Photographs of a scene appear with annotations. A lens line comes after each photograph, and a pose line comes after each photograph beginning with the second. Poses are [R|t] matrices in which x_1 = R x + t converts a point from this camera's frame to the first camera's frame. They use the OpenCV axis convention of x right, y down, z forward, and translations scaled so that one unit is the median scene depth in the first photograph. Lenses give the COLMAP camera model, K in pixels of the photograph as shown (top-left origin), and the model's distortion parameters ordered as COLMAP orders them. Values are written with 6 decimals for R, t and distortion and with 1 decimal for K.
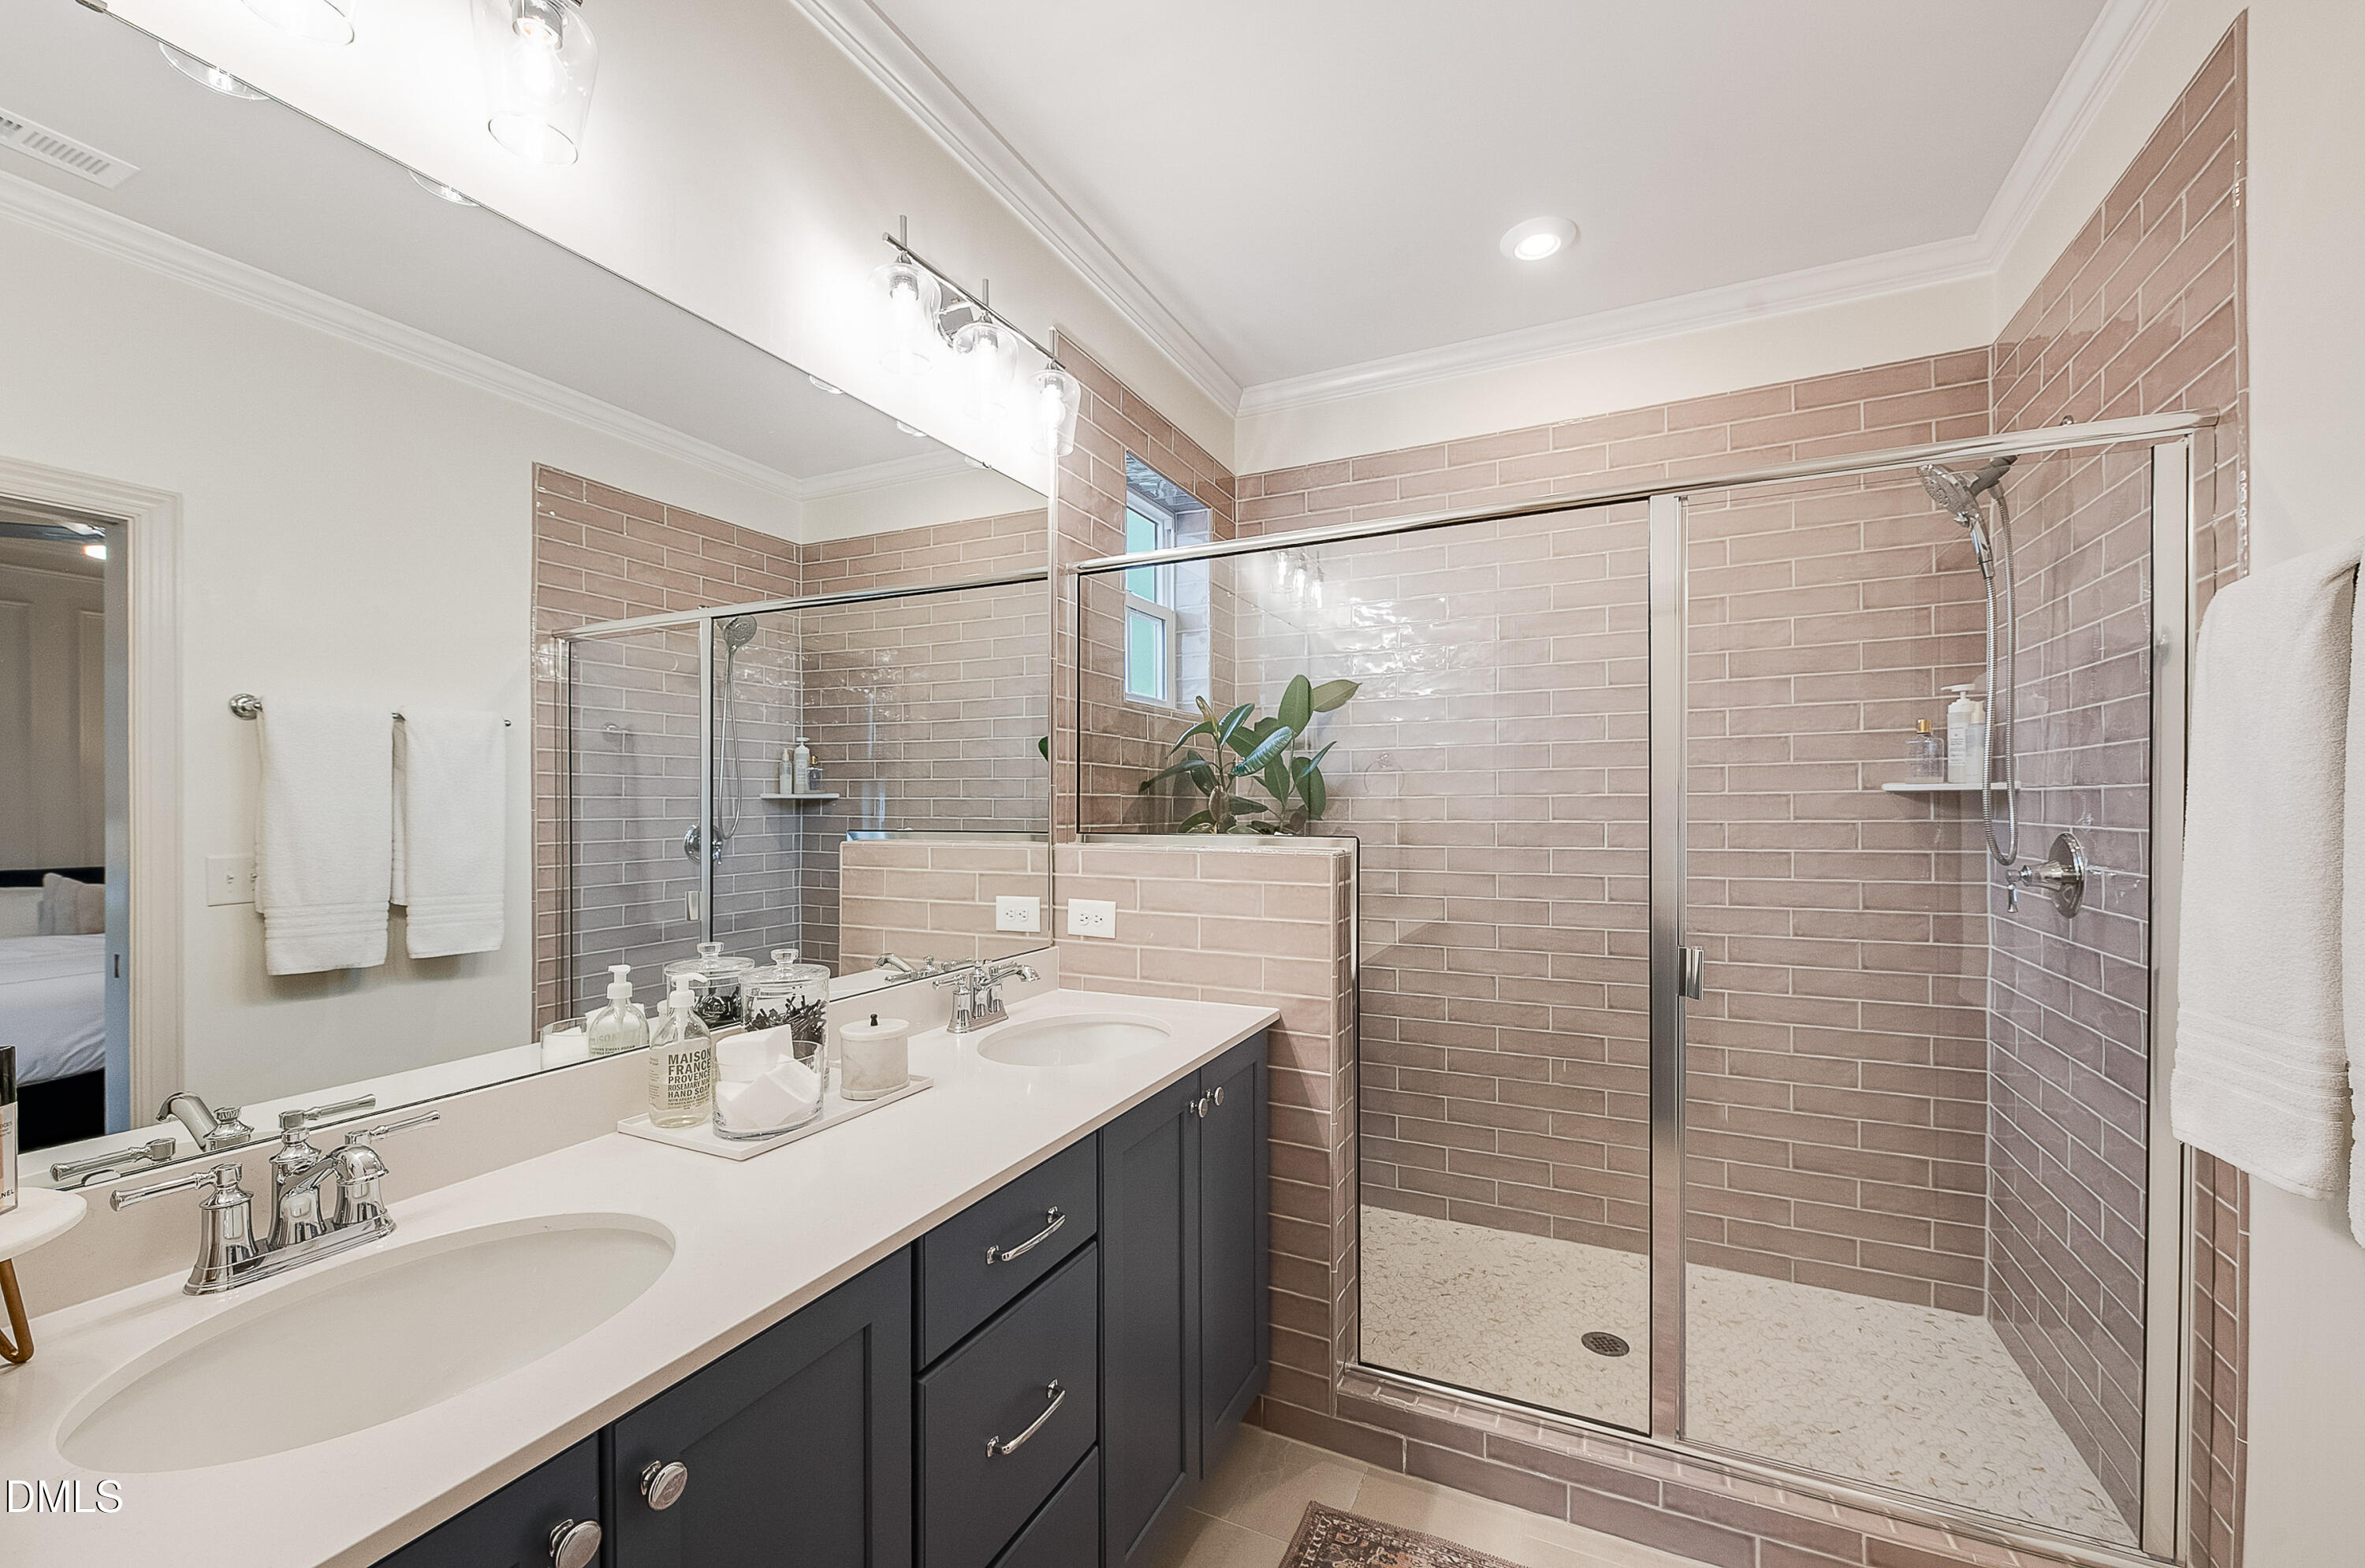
lens RADIAL K [[935.5, 0, 1187.6], [0, 935.5, 817.1], [0, 0, 1]] dist [0.001118, -0.001595]
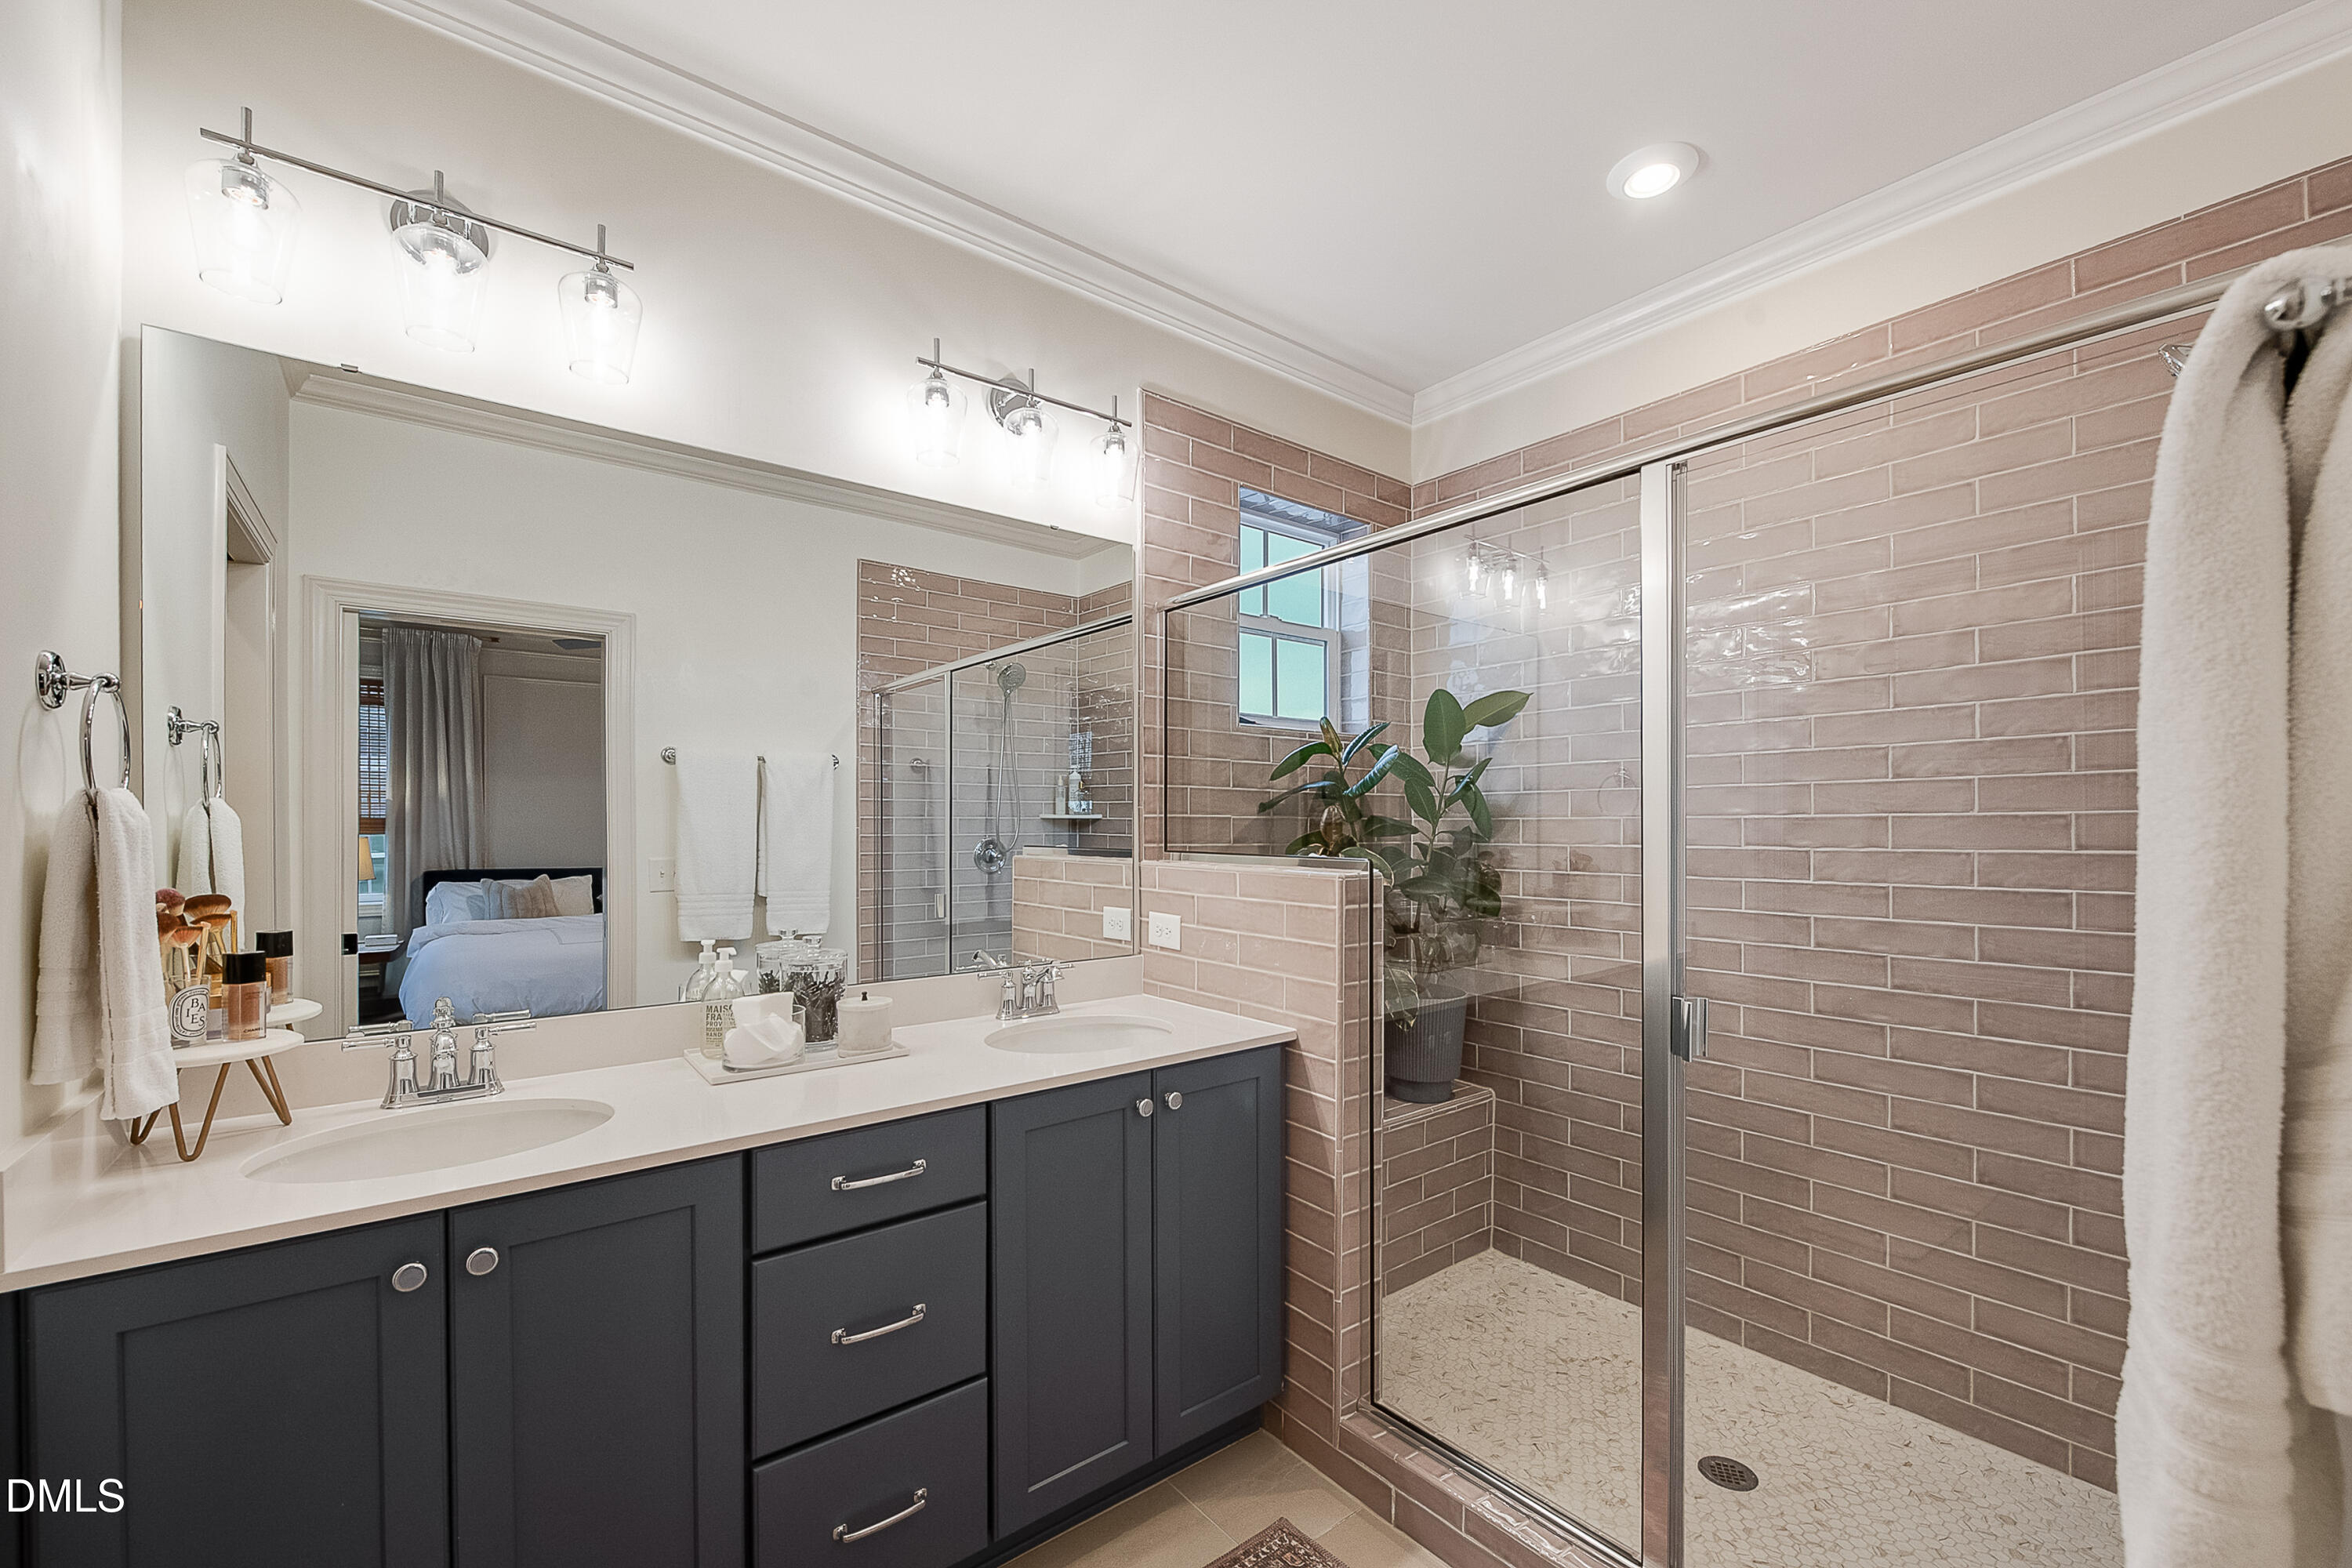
lens RADIAL K [[945.6, 0, 1190.8], [0, 945.6, 836.0], [0, 0, 1]] dist [-0.003317, -0.001457]
pose [[0.899128, 0.009173, -0.437589, 0.373832], [-0.009518, 0.999954, 0.001405, -0.002220], [0.437582, 0.002901, 0.899174, 0.032461]]
